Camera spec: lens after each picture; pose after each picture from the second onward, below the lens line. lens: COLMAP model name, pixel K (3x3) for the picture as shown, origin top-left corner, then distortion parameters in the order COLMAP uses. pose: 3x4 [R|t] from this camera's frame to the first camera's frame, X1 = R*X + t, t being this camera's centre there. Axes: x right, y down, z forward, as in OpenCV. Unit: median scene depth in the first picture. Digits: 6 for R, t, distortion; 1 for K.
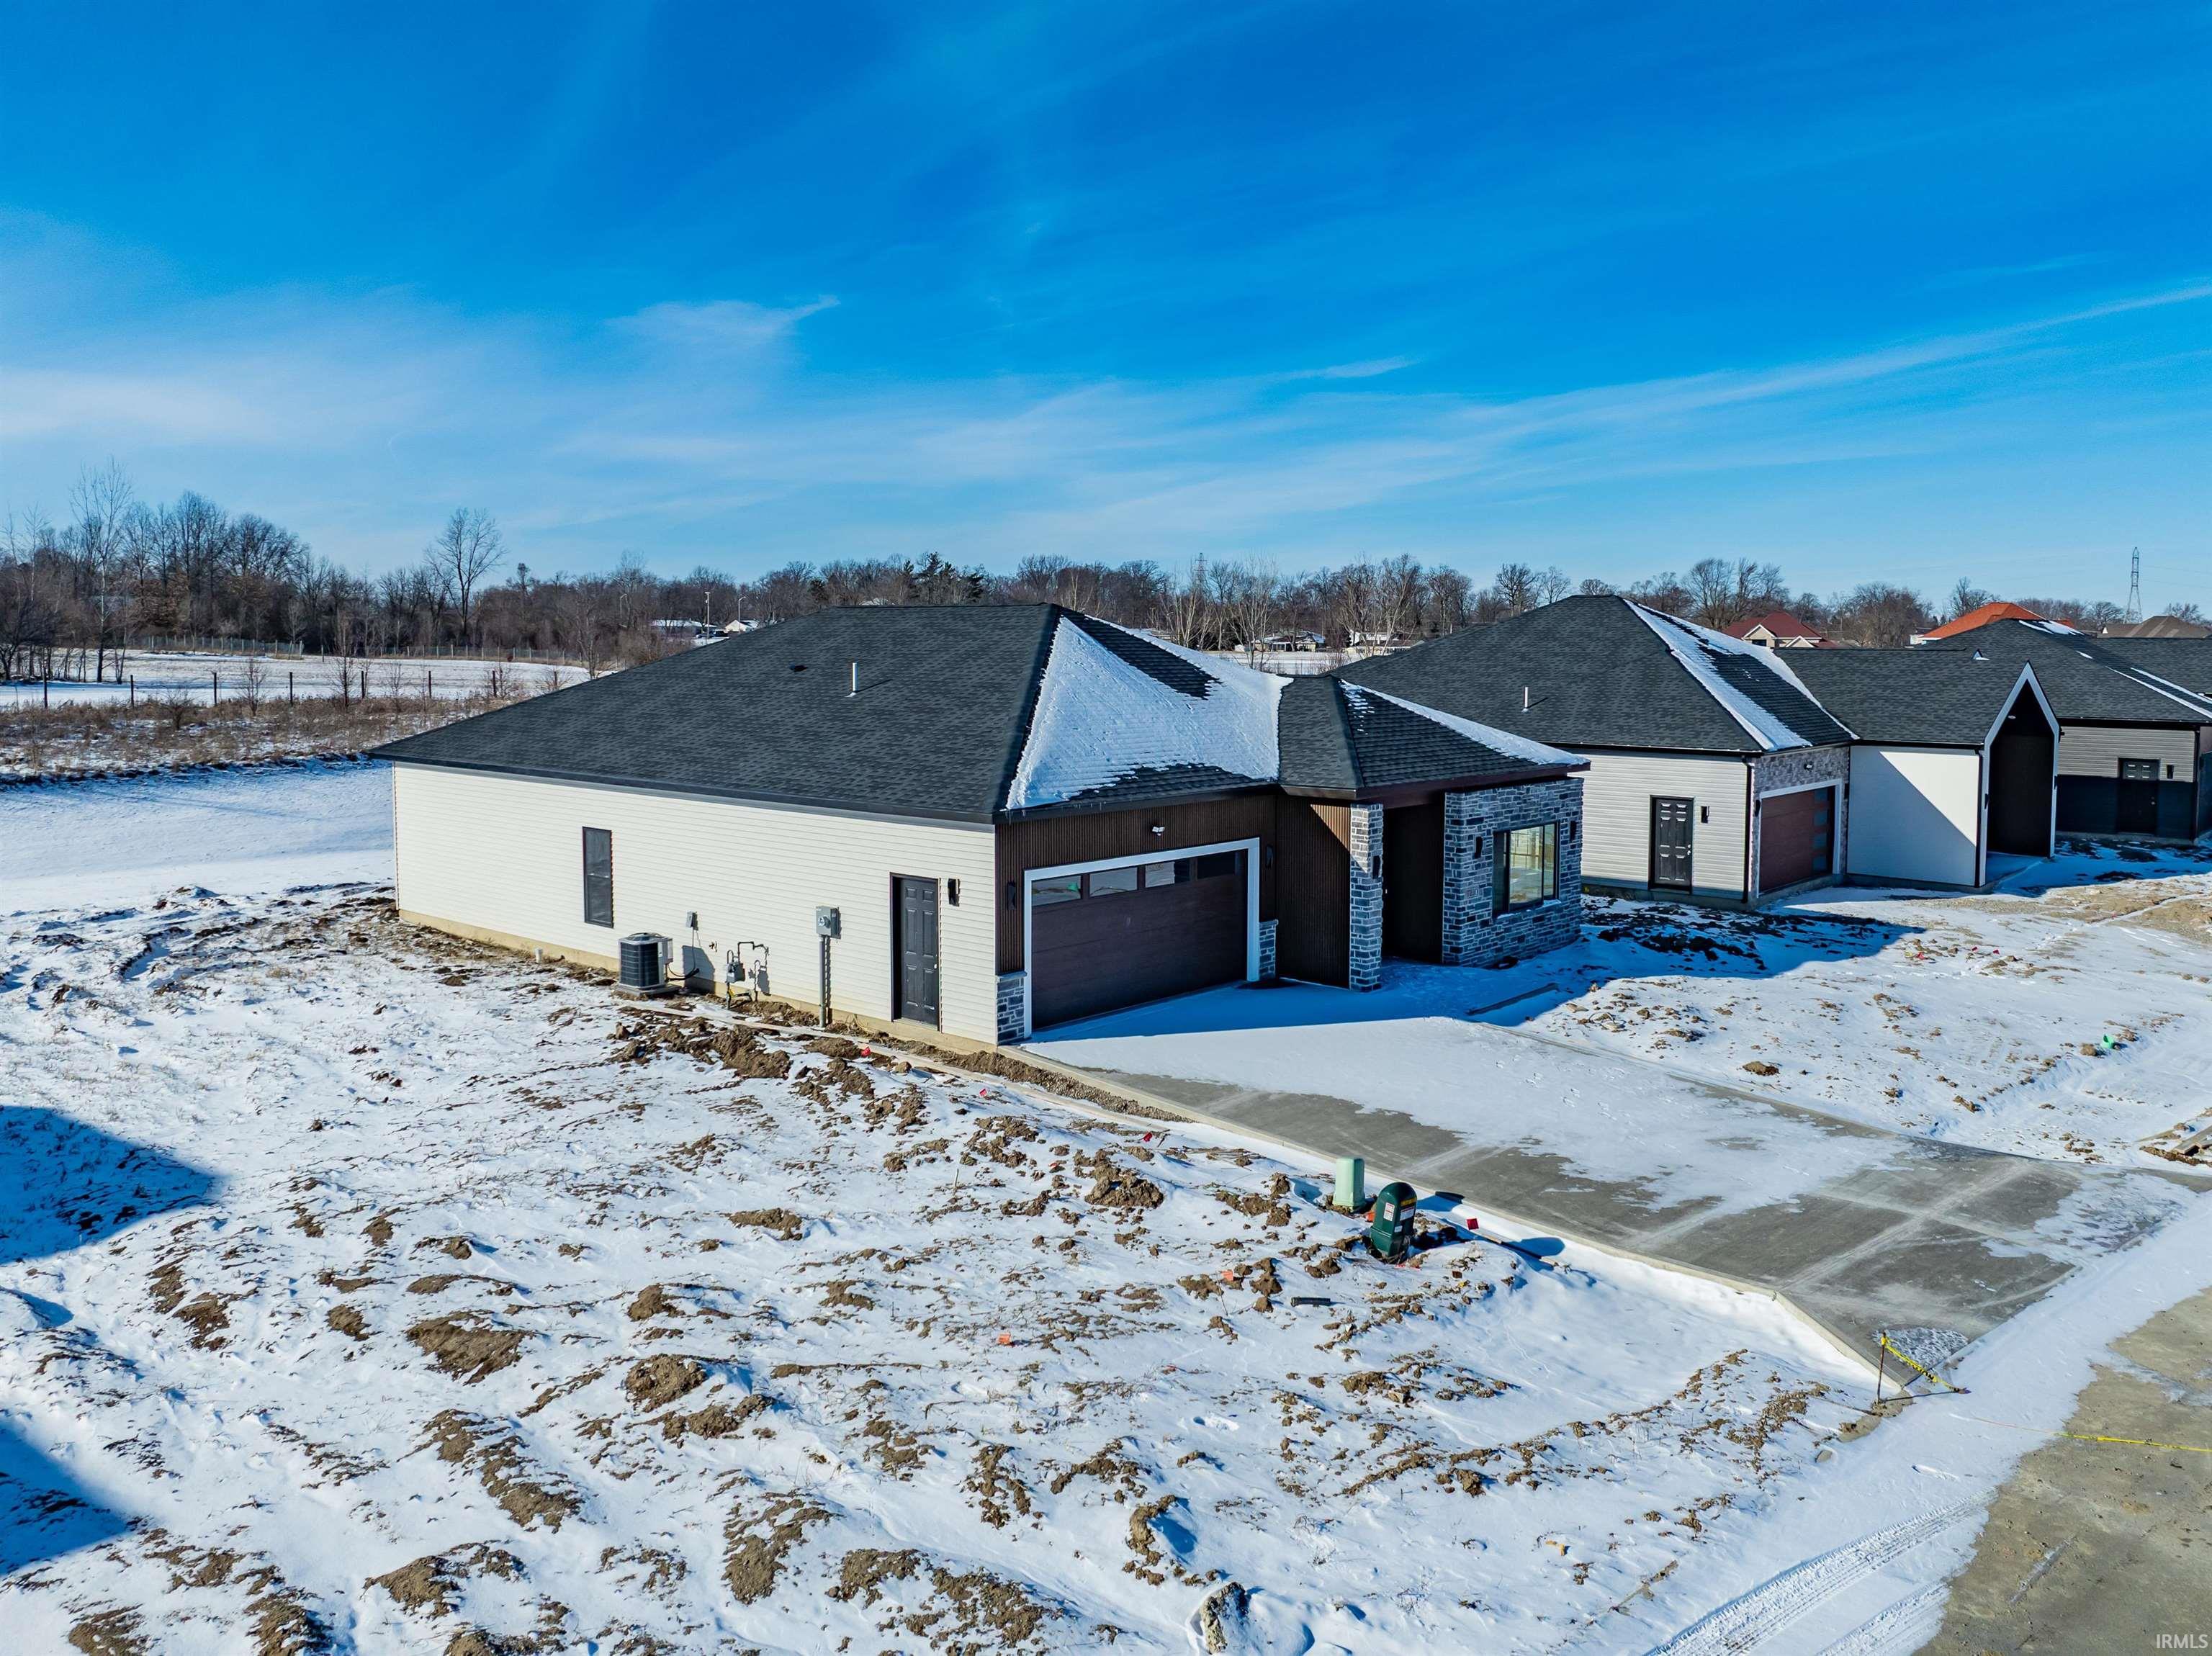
lens RADIAL K [[1688.2, 0, 1167.0], [0, 1688.2, 825.3], [0, 0, 1]] dist [-0.046293, -0.000528]
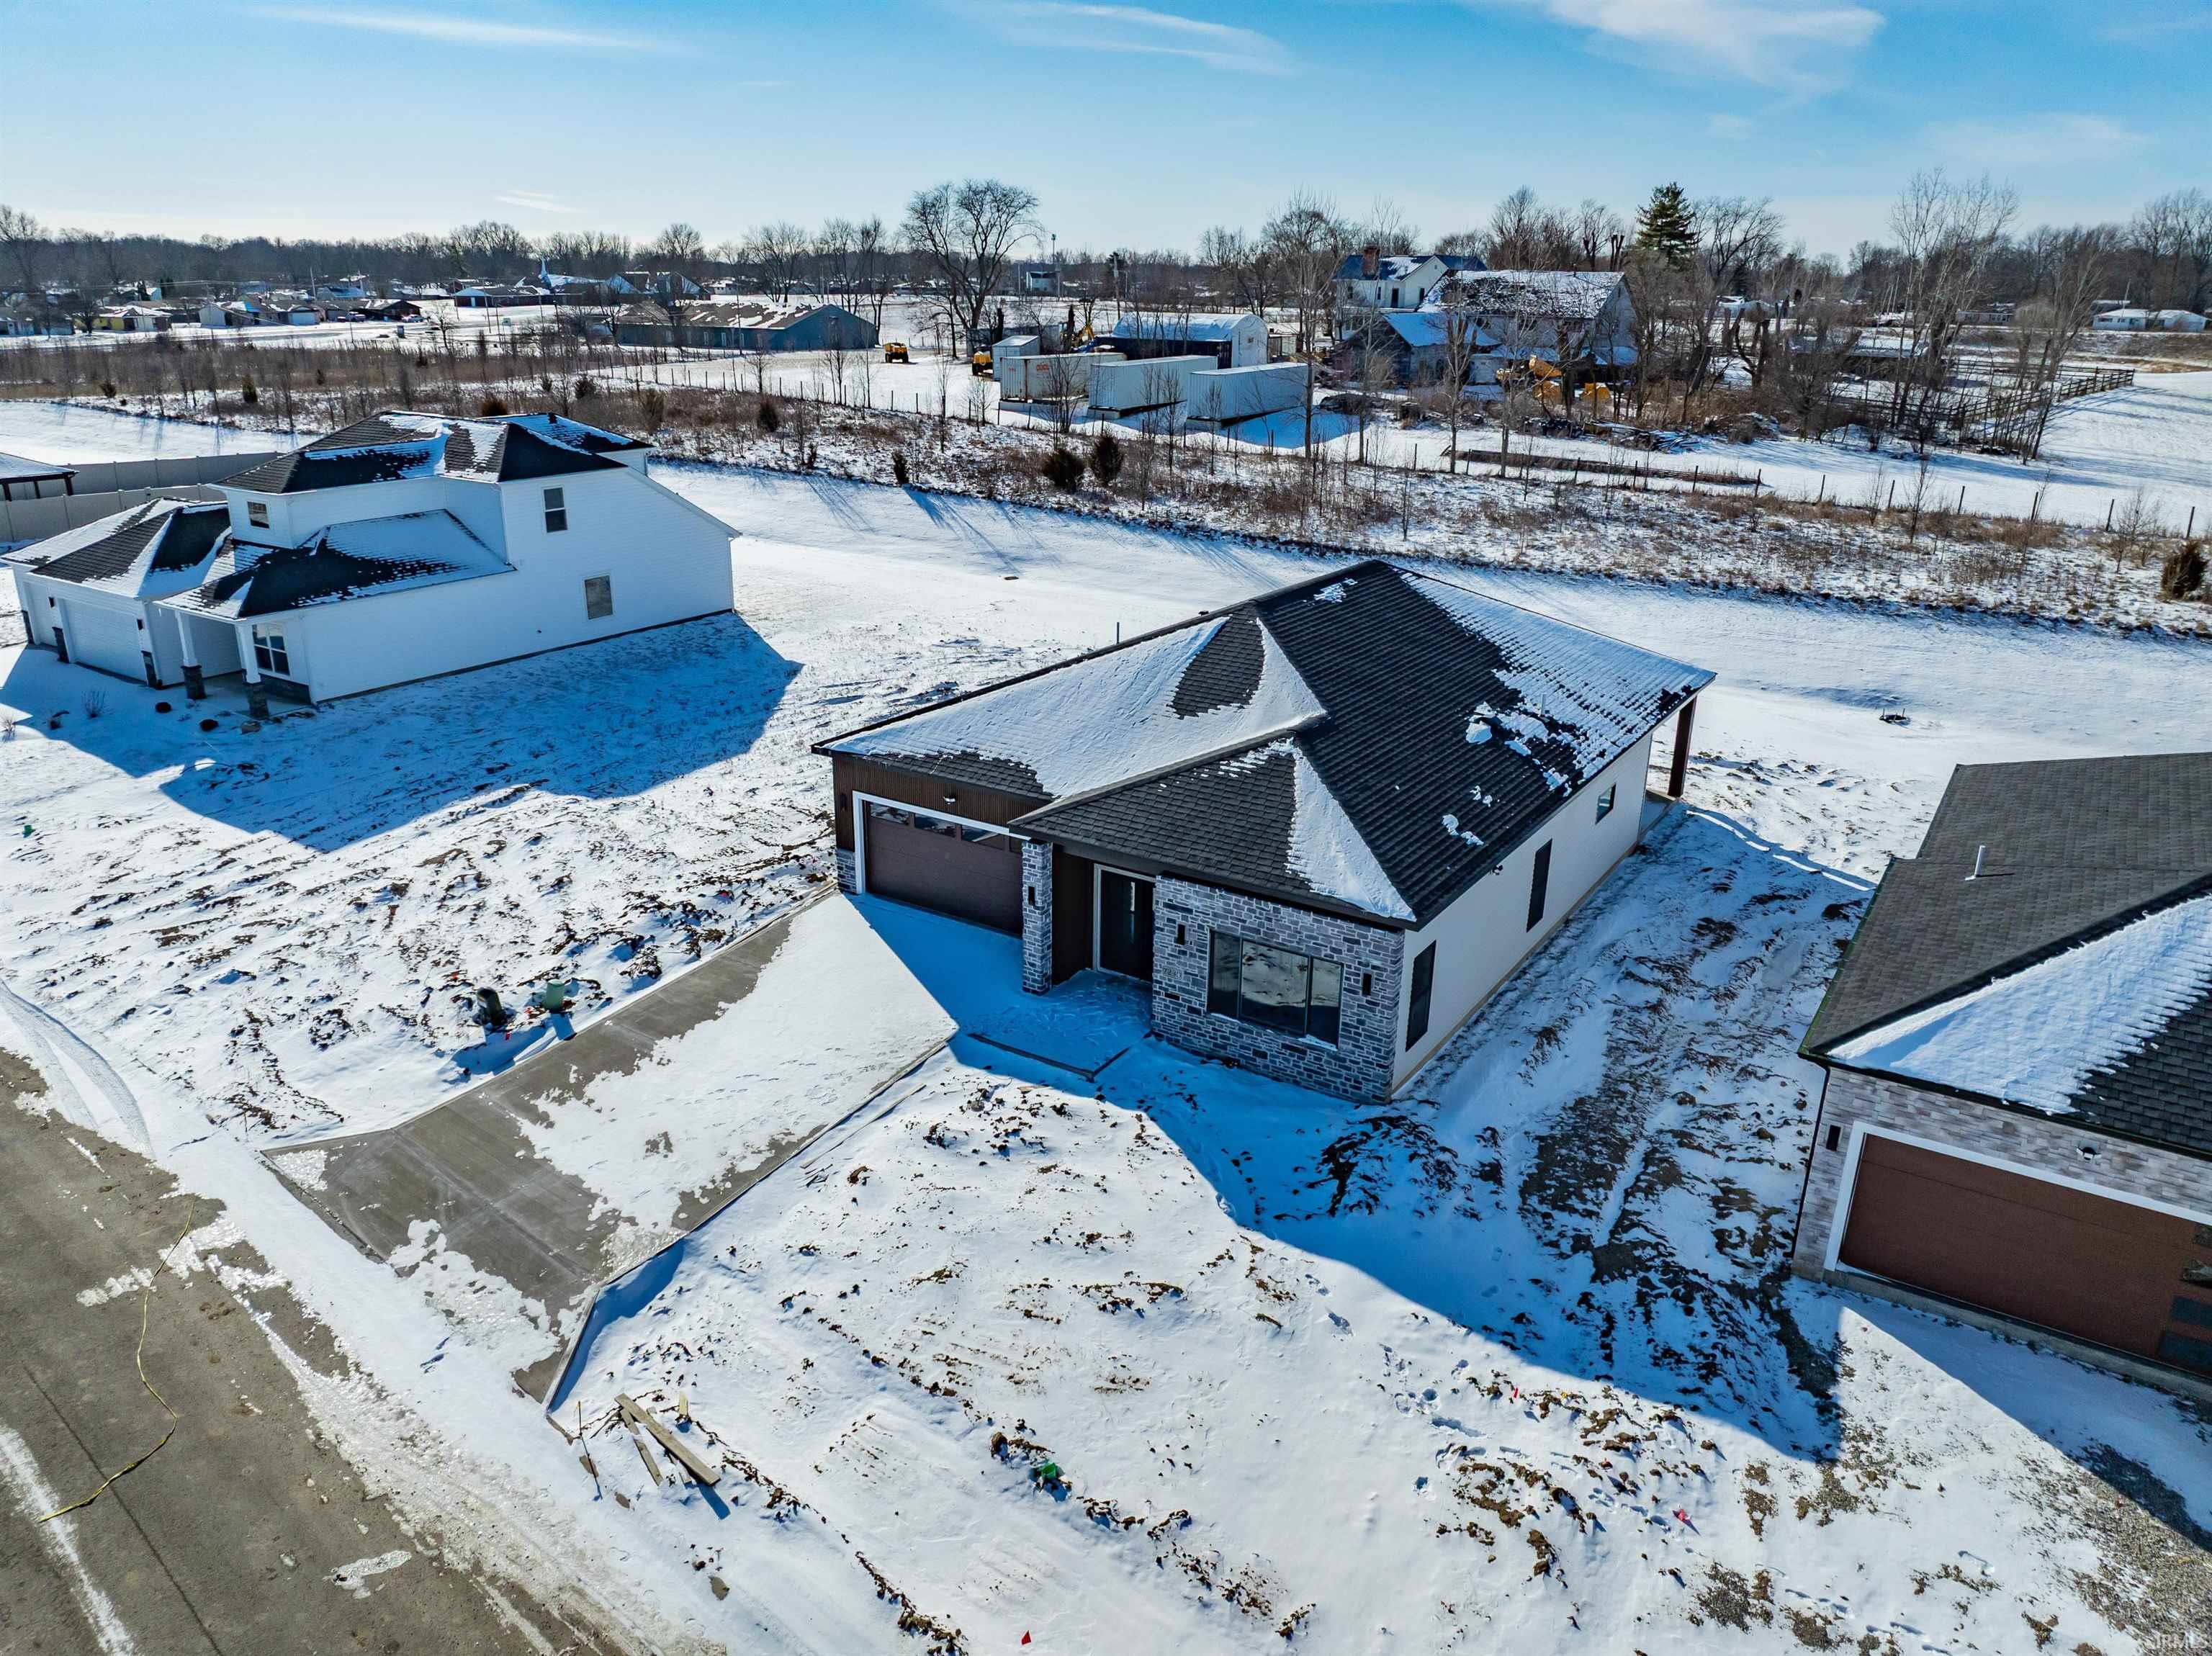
lens RADIAL K [[1549.7, 0, 1106.0], [0, 1549.7, 828.0], [0, 0, 1]] dist [-0.031077, -0.001802]
pose [[0.120568, 0.335560, -0.934271, 1.806301], [-0.115077, 0.939516, 0.322593, -0.599526], [0.986012, 0.068619, 0.151891, 1.446563]]
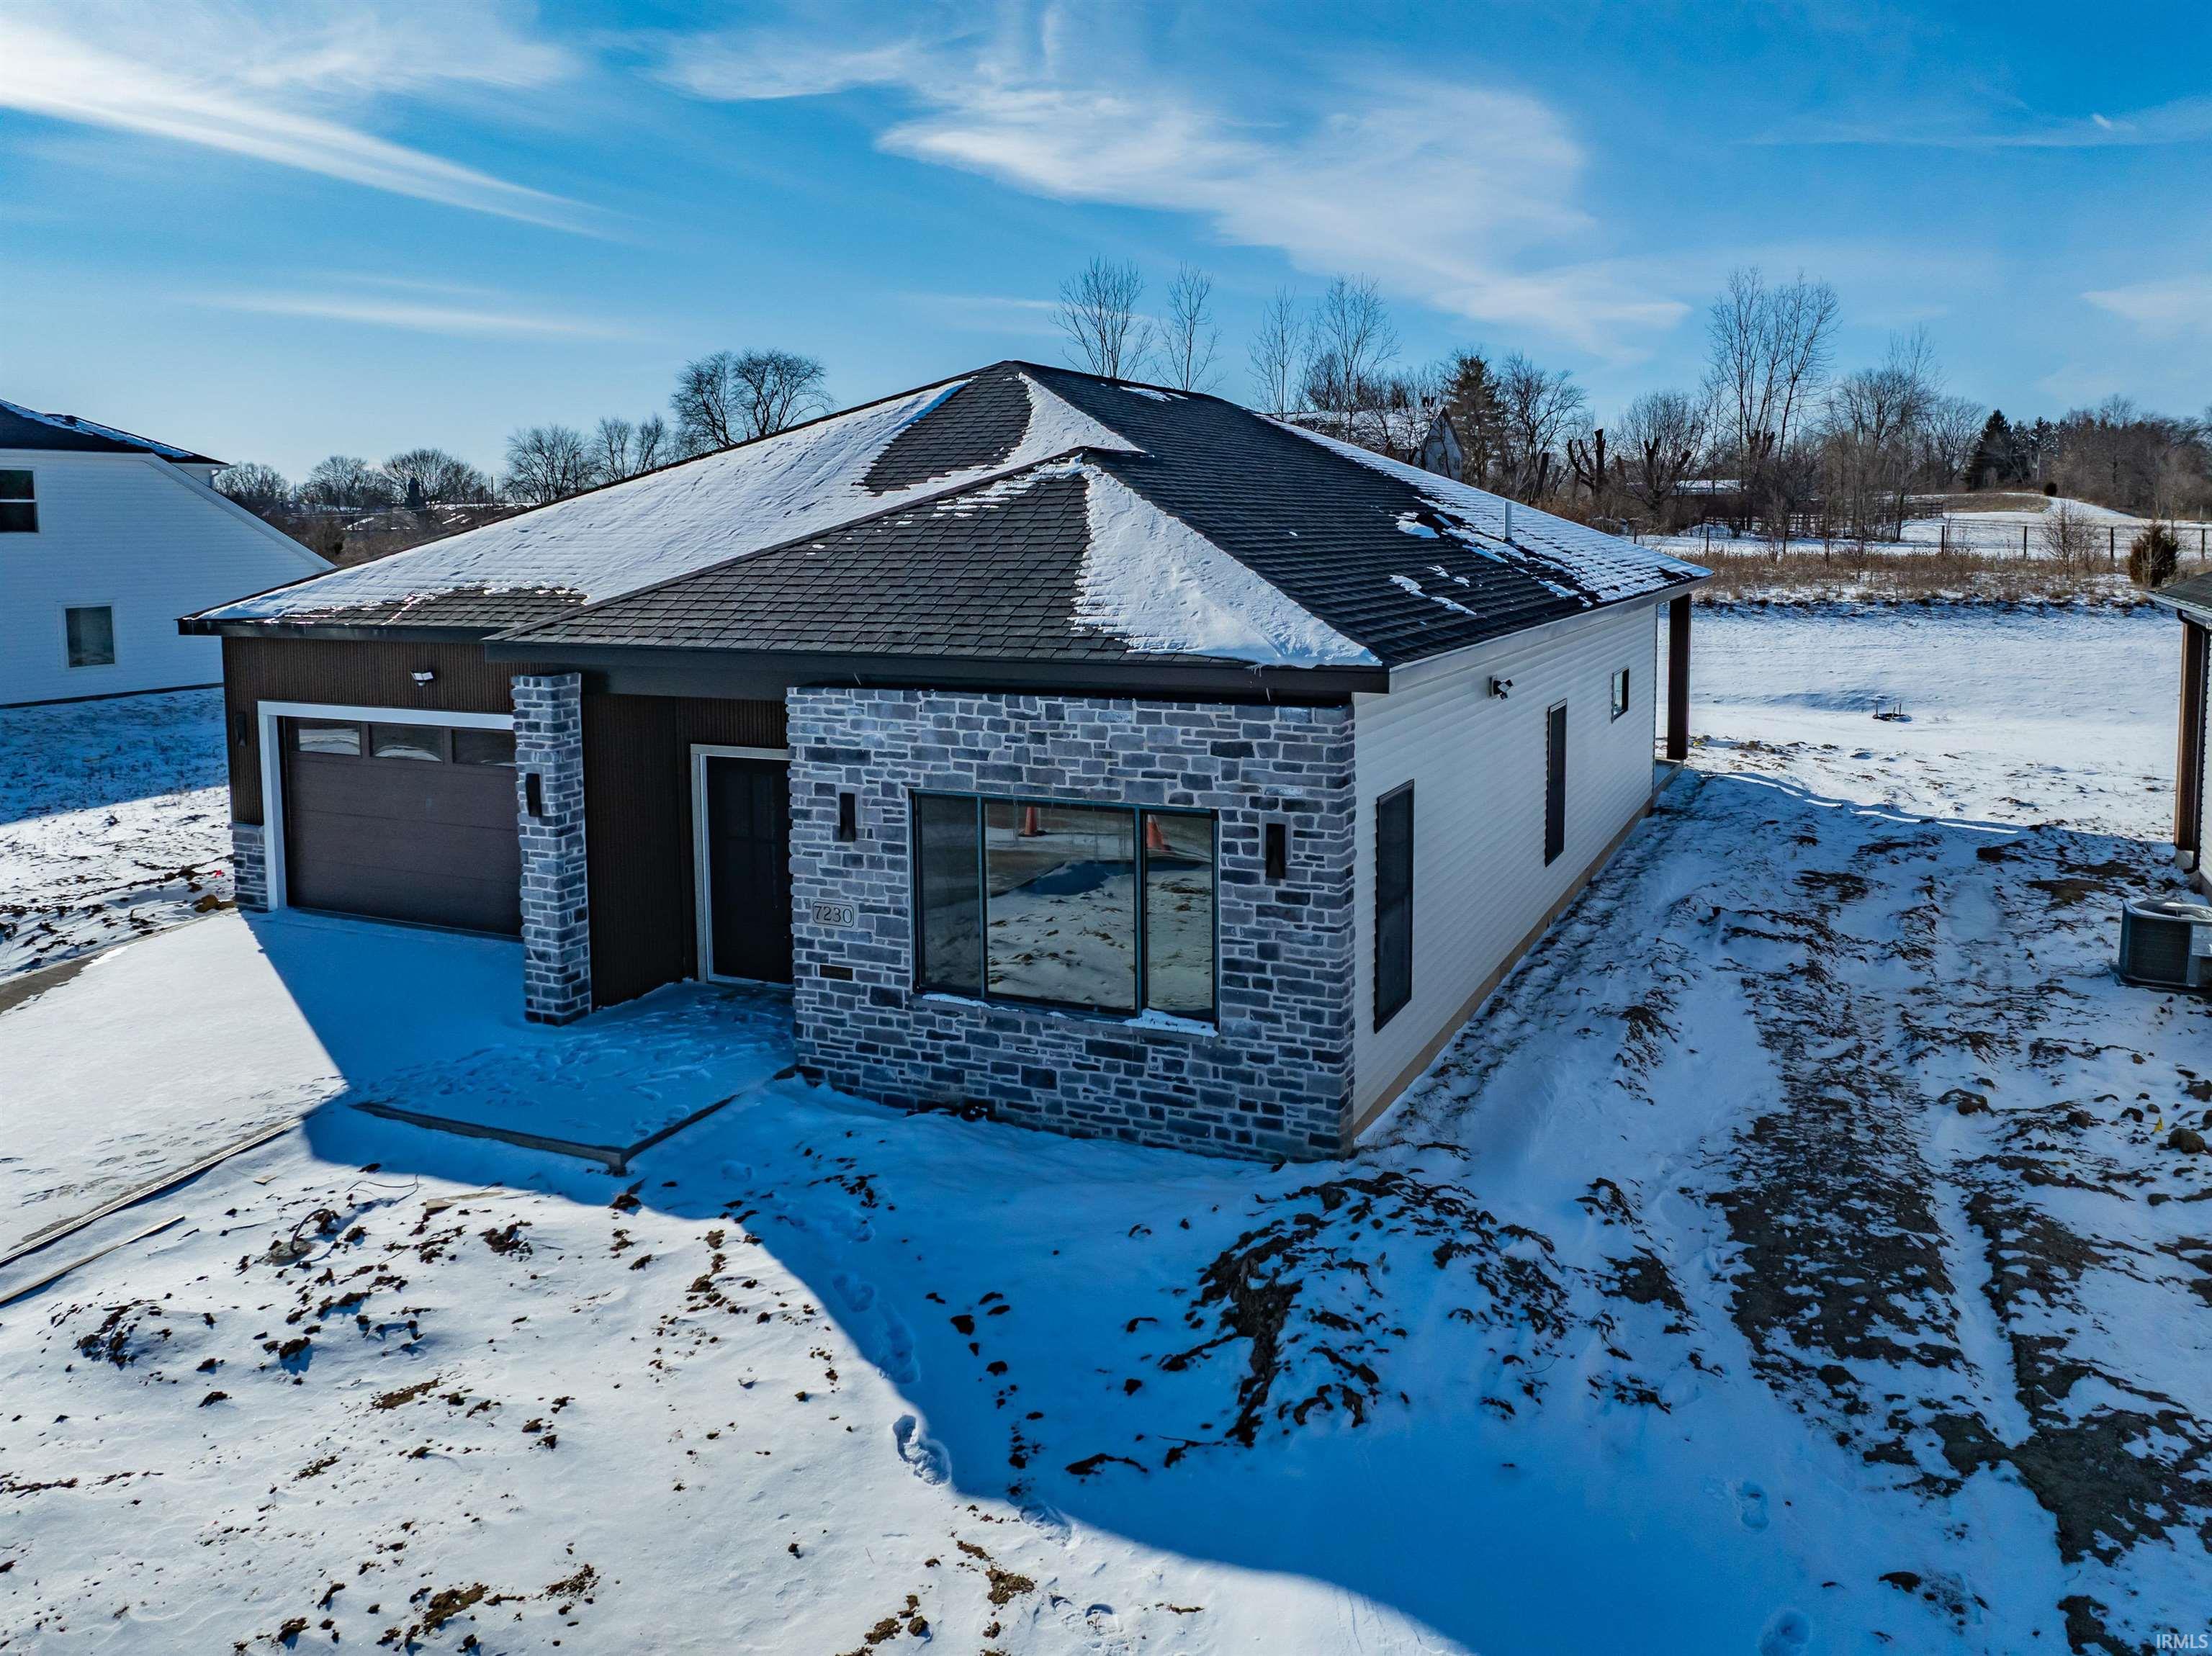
lens RADIAL K [[1601.3, 0, 1207.9], [0, 1601.3, 672.9], [0, 0, 1]] dist [-0.025322, -0.007825]
pose [[0.291656, 0.083183, -0.952900, 1.078365], [-0.094464, 0.993846, 0.057844, -0.101772], [0.951847, 0.073144, 0.297719, 1.713794]]
